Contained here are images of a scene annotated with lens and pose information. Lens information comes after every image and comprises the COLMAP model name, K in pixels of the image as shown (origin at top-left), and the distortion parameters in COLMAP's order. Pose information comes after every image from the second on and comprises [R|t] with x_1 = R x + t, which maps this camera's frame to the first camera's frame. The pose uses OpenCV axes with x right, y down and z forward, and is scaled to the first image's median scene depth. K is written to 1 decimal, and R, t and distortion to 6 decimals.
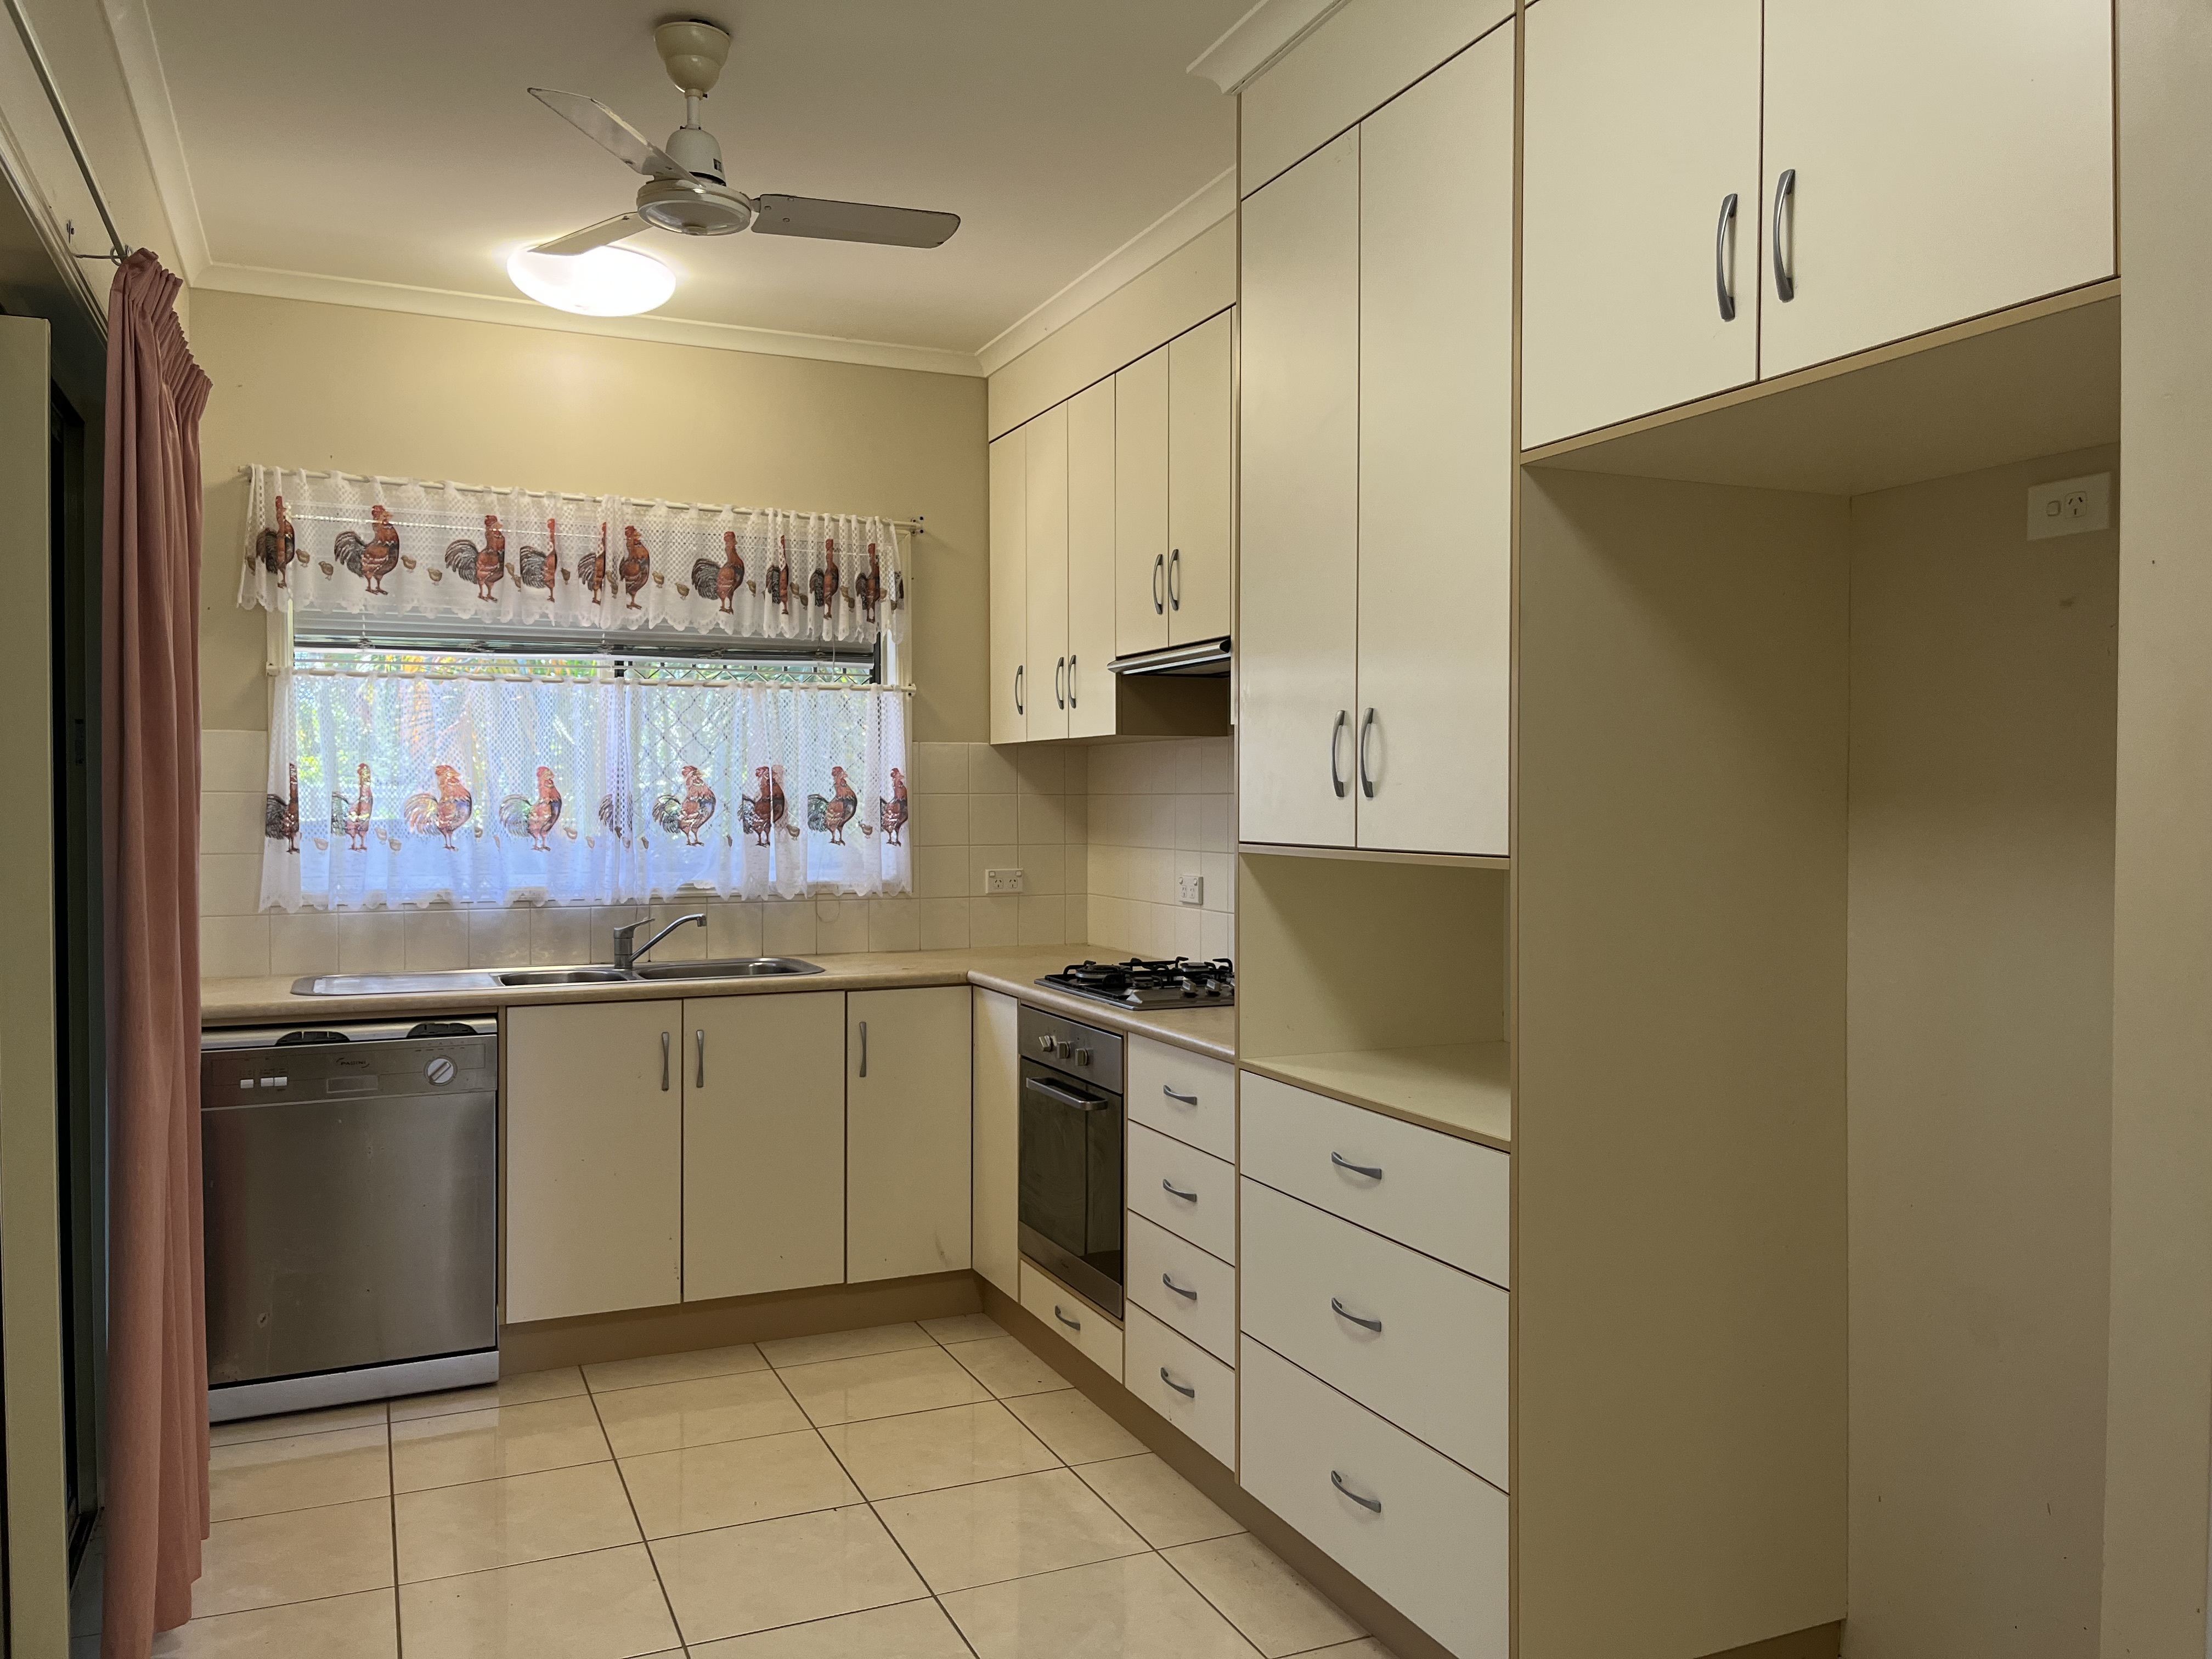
lens RADIAL K [[1665.6, 0, 1113.4], [0, 1665.6, 829.4], [0, 0, 1]] dist [0.024261, -0.036267]
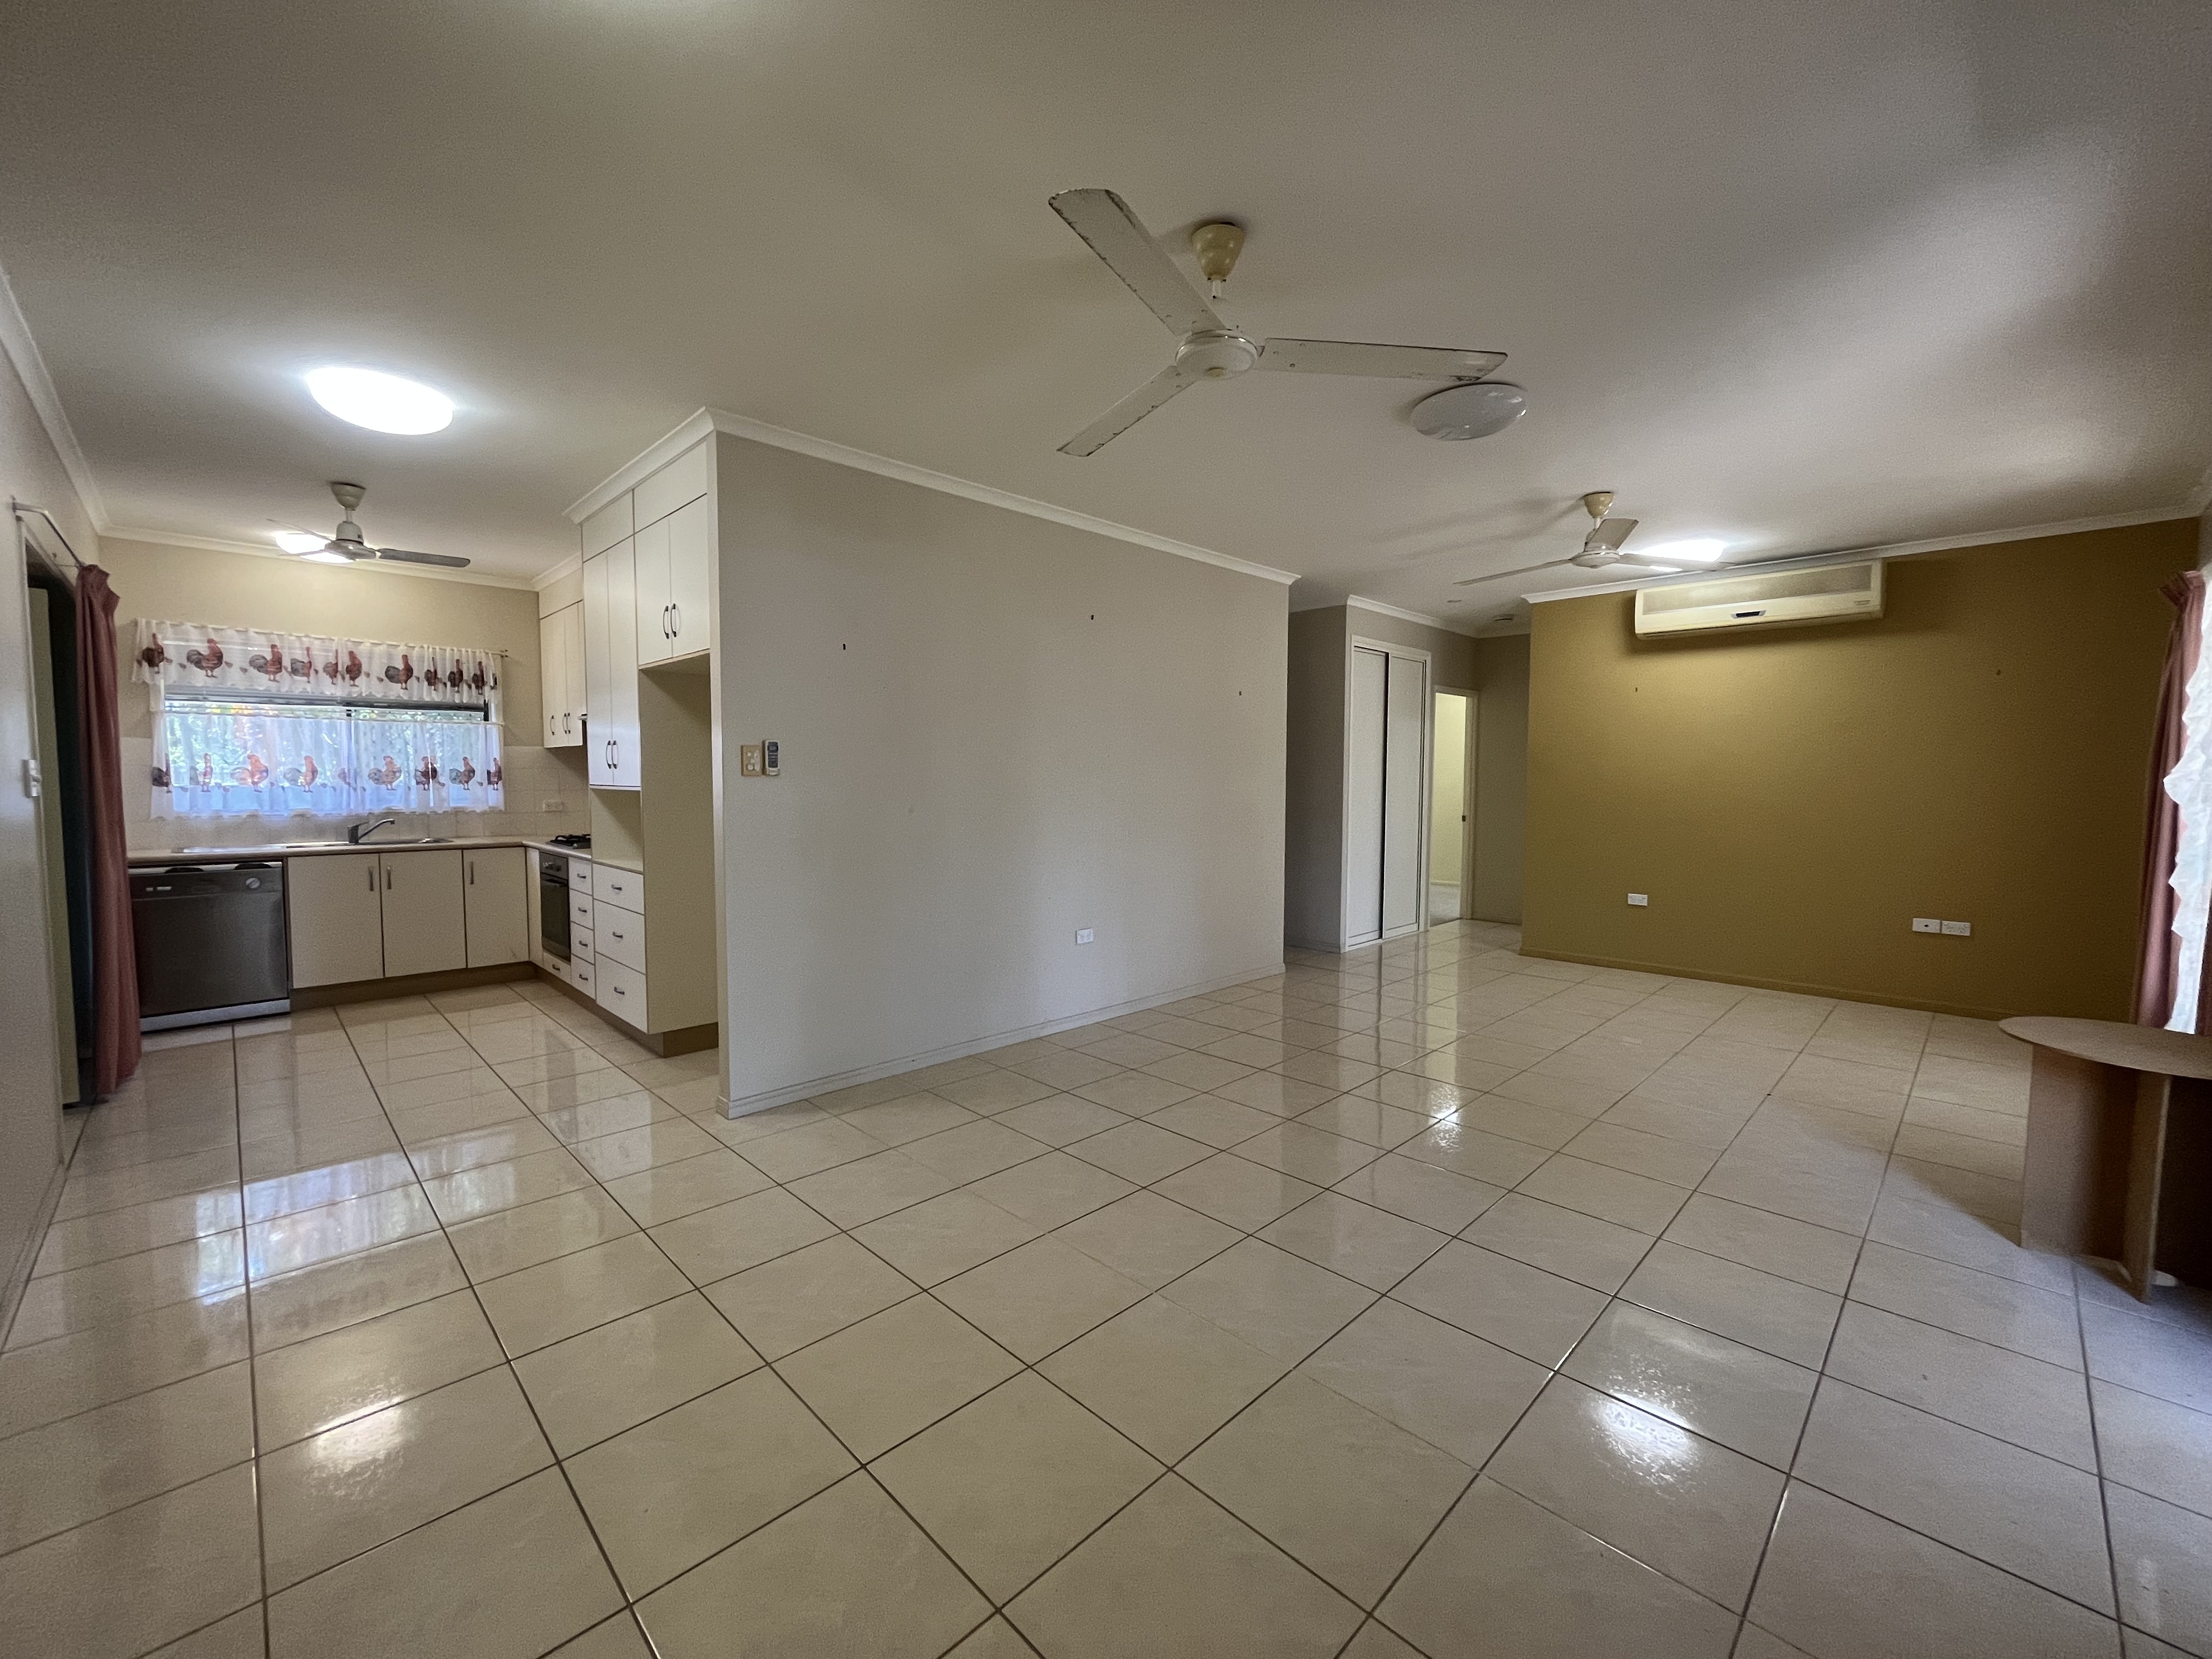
lens RADIAL K [[891.5, 0, 1099.8], [0, 891.5, 830.0], [0, 0, 1]] dist [-0.007560, -0.000111]
pose [[0.935789, -0.017870, 0.352107, 0.255639], [0.003001, 0.999082, 0.042730, 0.016114], [-0.352547, -0.038930, 0.934984, -0.542714]]
